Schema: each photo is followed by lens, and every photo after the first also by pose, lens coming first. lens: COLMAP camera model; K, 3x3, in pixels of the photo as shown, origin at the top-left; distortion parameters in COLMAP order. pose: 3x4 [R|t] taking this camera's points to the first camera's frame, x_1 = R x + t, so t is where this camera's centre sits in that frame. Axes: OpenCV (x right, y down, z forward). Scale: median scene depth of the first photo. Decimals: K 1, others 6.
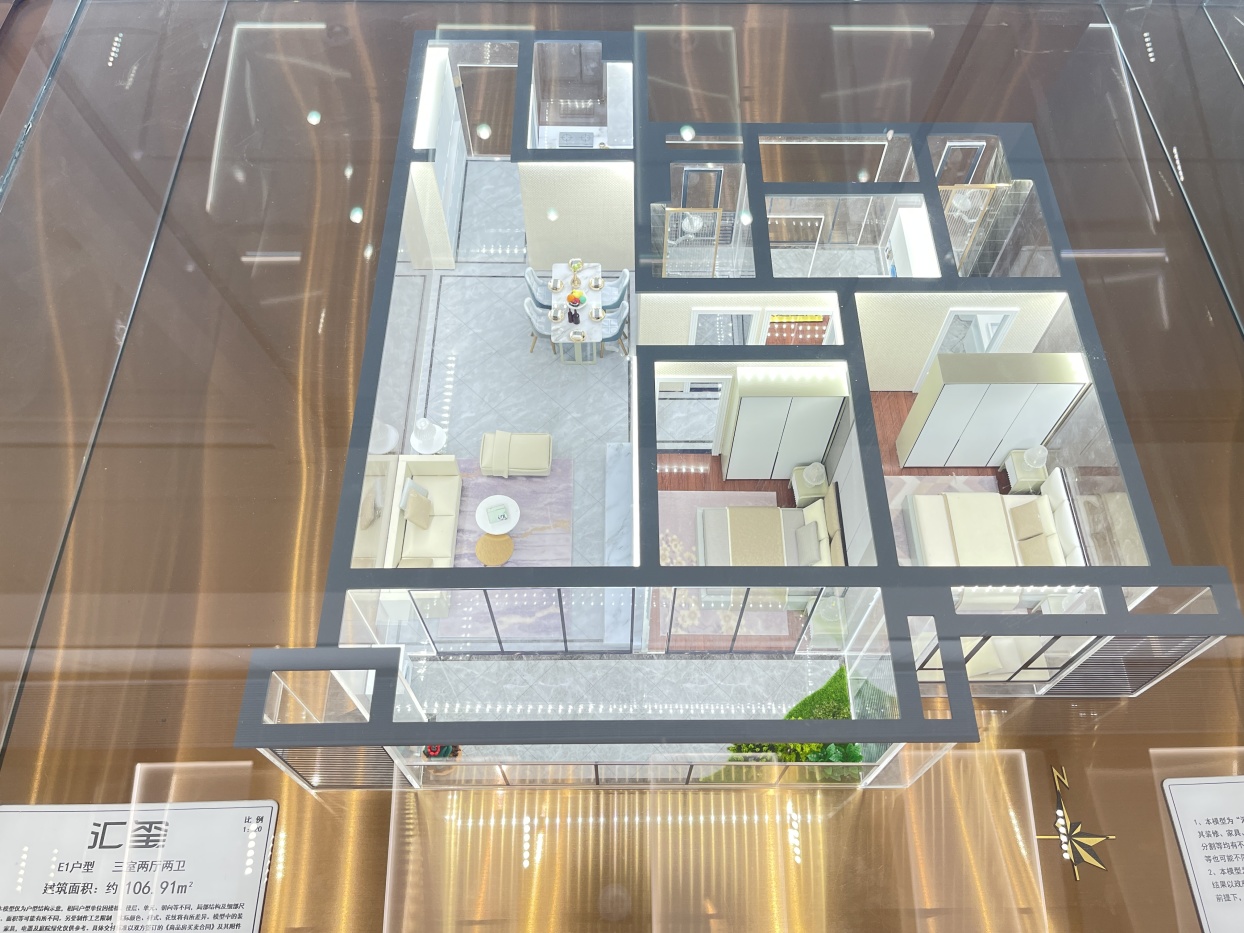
lens RADIAL K [[954.5, 0, 636.7], [0, 954.5, 468.3], [0, 0, 1]] dist [0.072680, -0.095218]
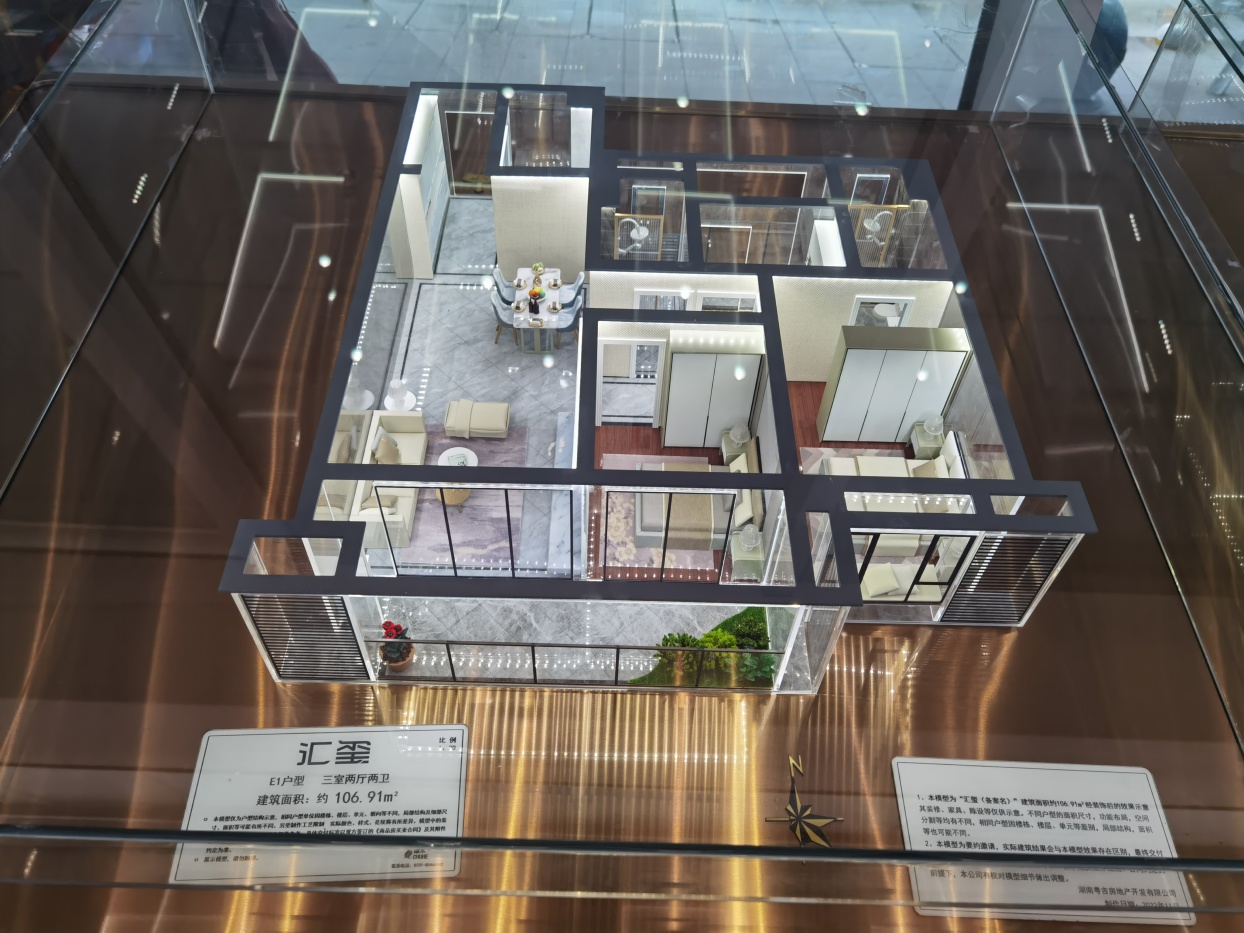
lens RADIAL K [[998.4, 0, 622.0], [0, 998.4, 466.5], [0, 0, 1]] dist [0.038054, -0.041886]
pose [[0.999685, 0.024968, 0.002353, 0.042621], [-0.024224, 0.985661, -0.166988, 0.234310], [-0.006489, 0.166878, 0.985956, -0.150845]]
